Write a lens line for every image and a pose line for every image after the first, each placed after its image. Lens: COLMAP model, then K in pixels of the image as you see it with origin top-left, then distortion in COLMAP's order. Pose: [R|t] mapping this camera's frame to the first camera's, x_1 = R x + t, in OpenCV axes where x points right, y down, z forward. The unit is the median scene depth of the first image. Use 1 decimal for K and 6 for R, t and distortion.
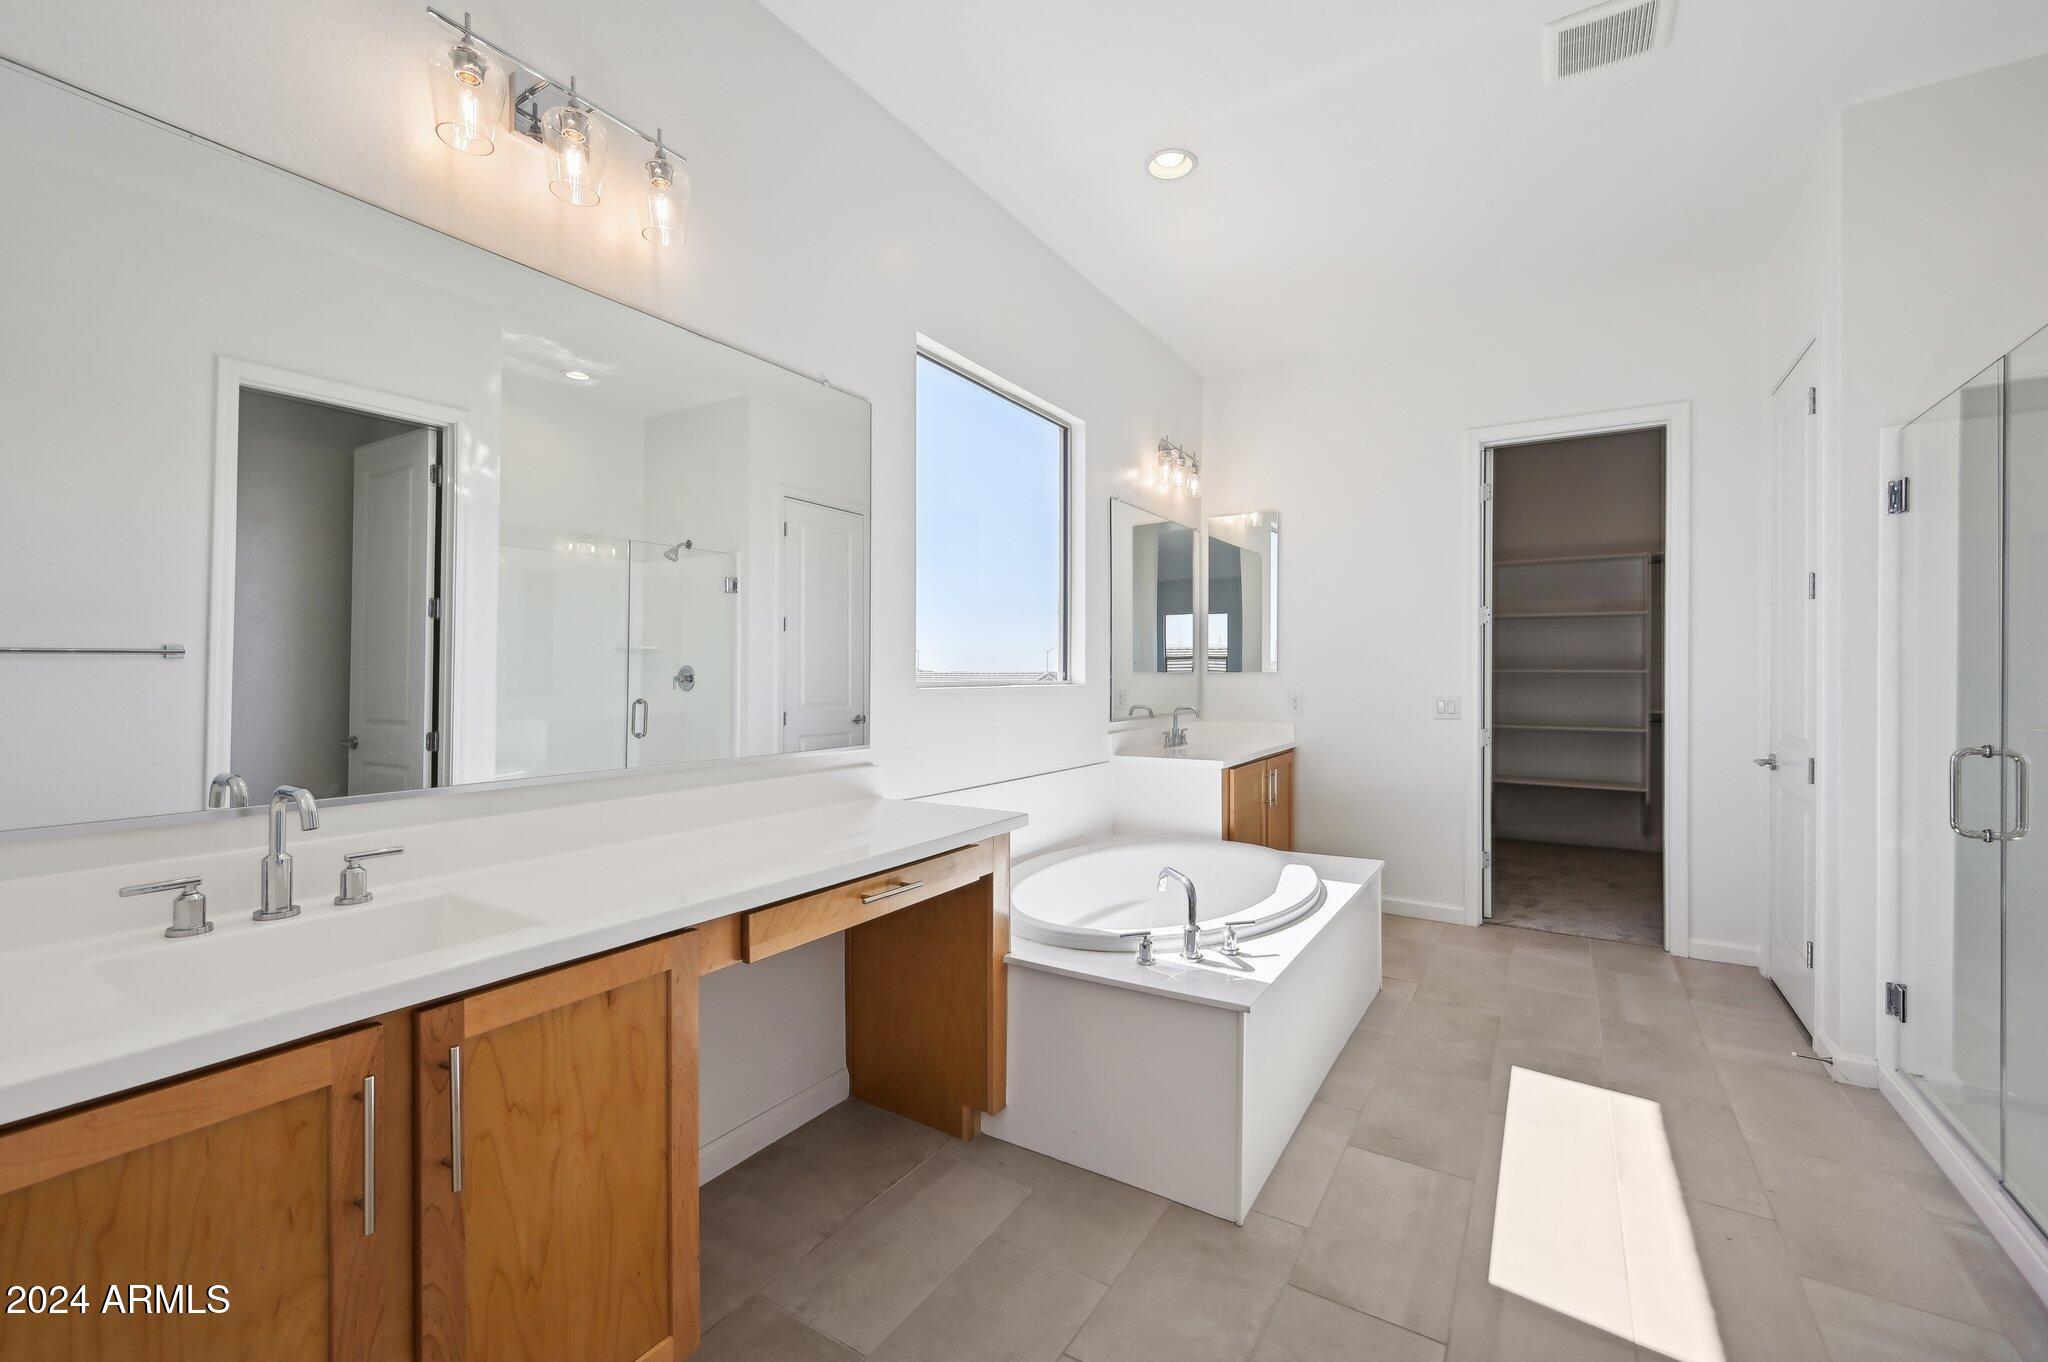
lens RADIAL K [[851.1, 0, 1024.1], [0, 851.1, 682.6], [0, 0, 1]] dist [-0.000200, -0.001037]
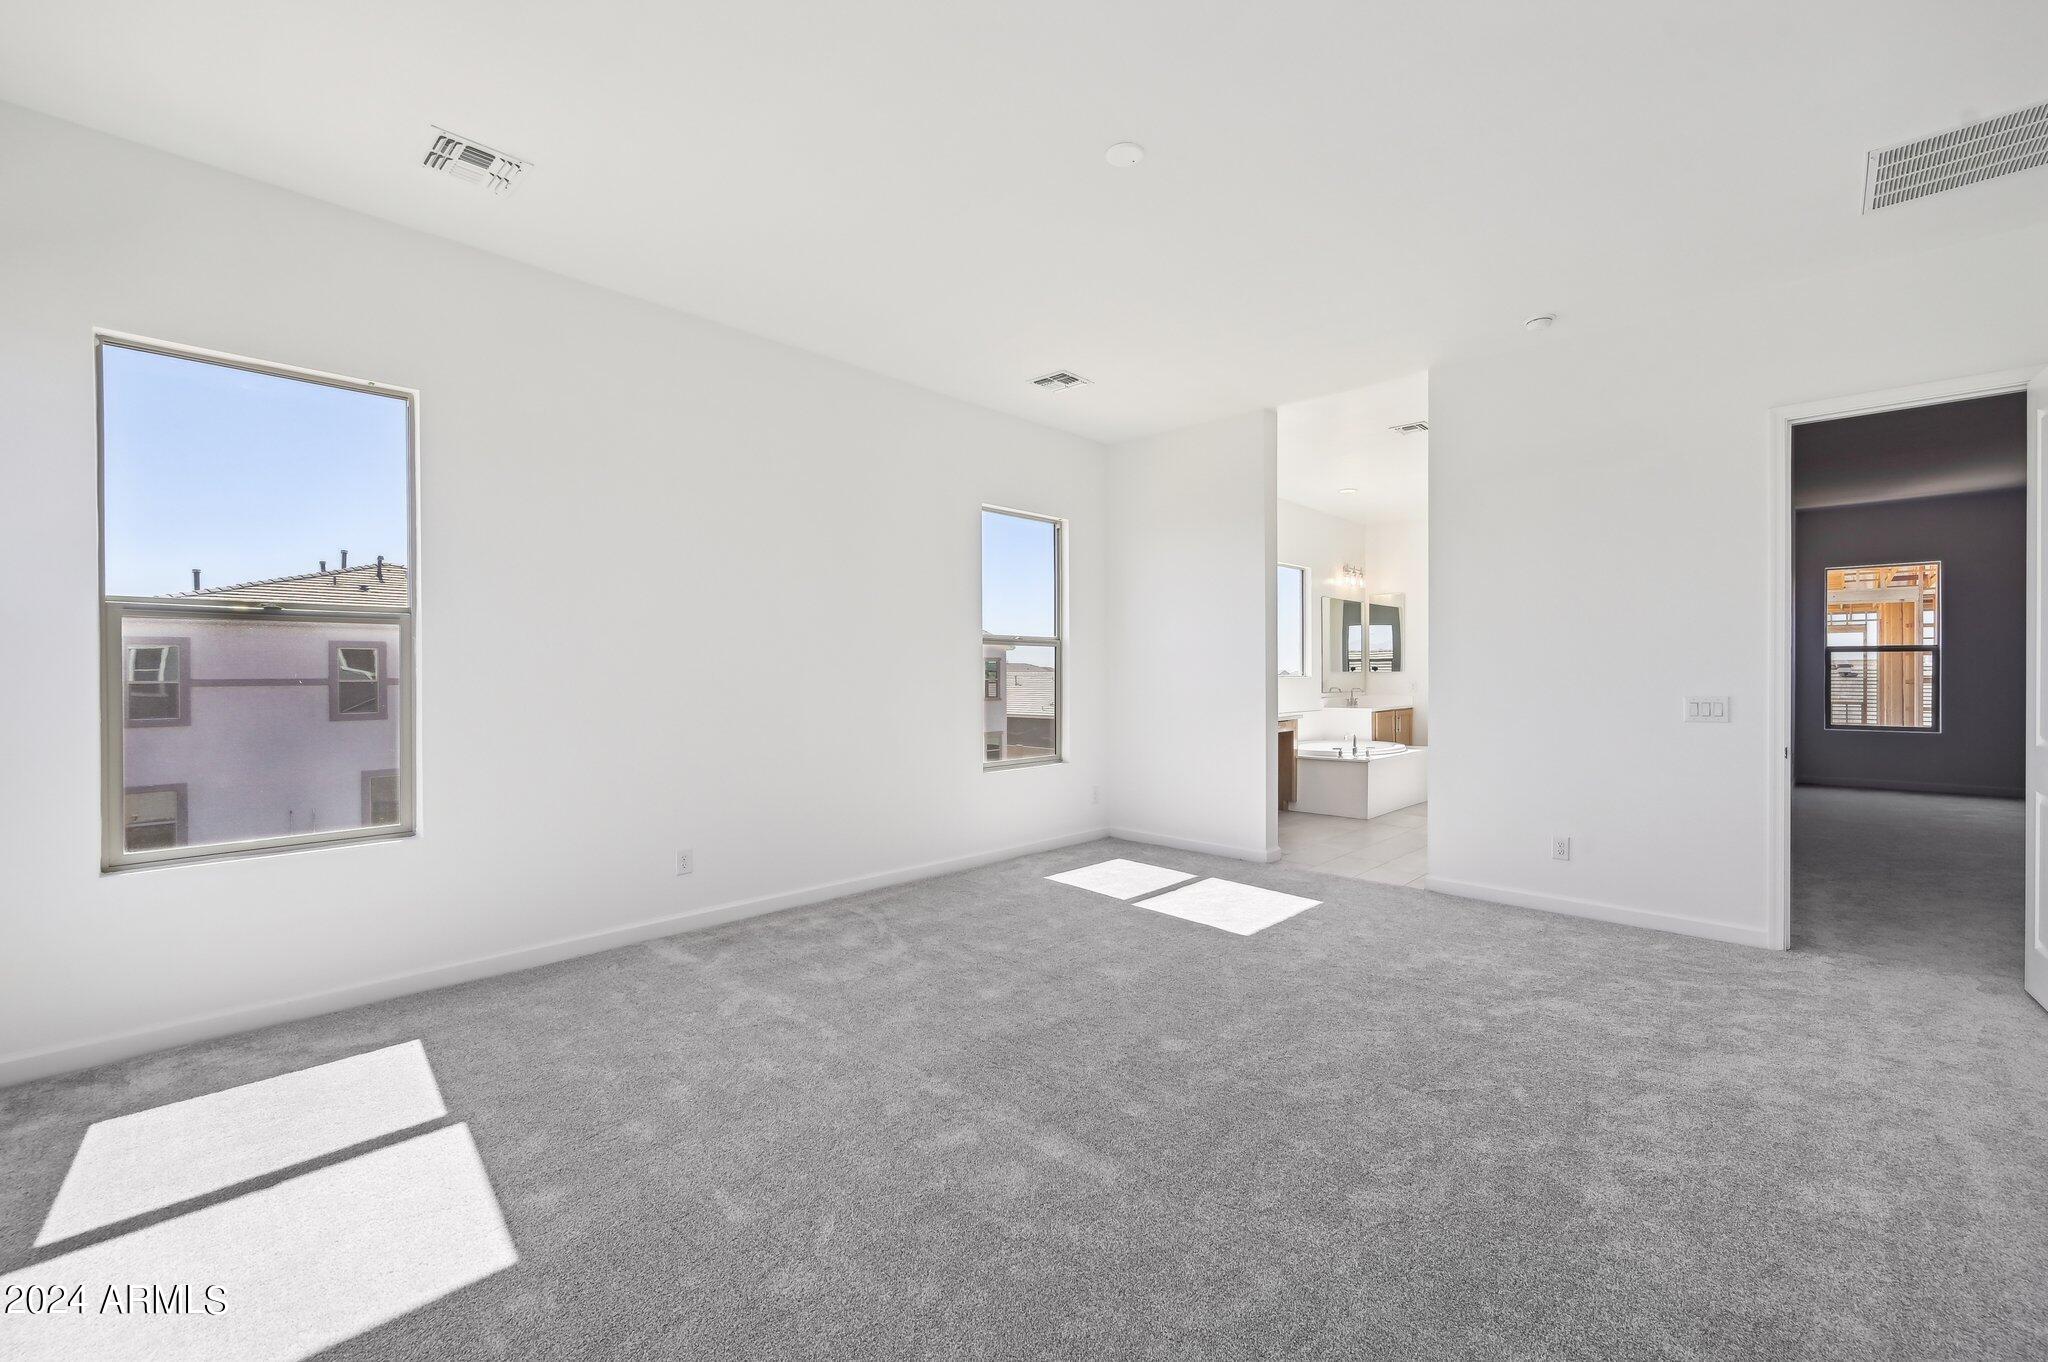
lens RADIAL K [[851.1, 0, 1012.4], [0, 851.1, 674.3], [0, 0, 1]] dist [-0.000200, -0.001037]
pose [[0.976959, -0.002571, -0.213409, -0.231149], [0.001773, 0.999991, -0.003932, 0.001483], [0.213417, 0.003463, 0.976955, -1.466906]]
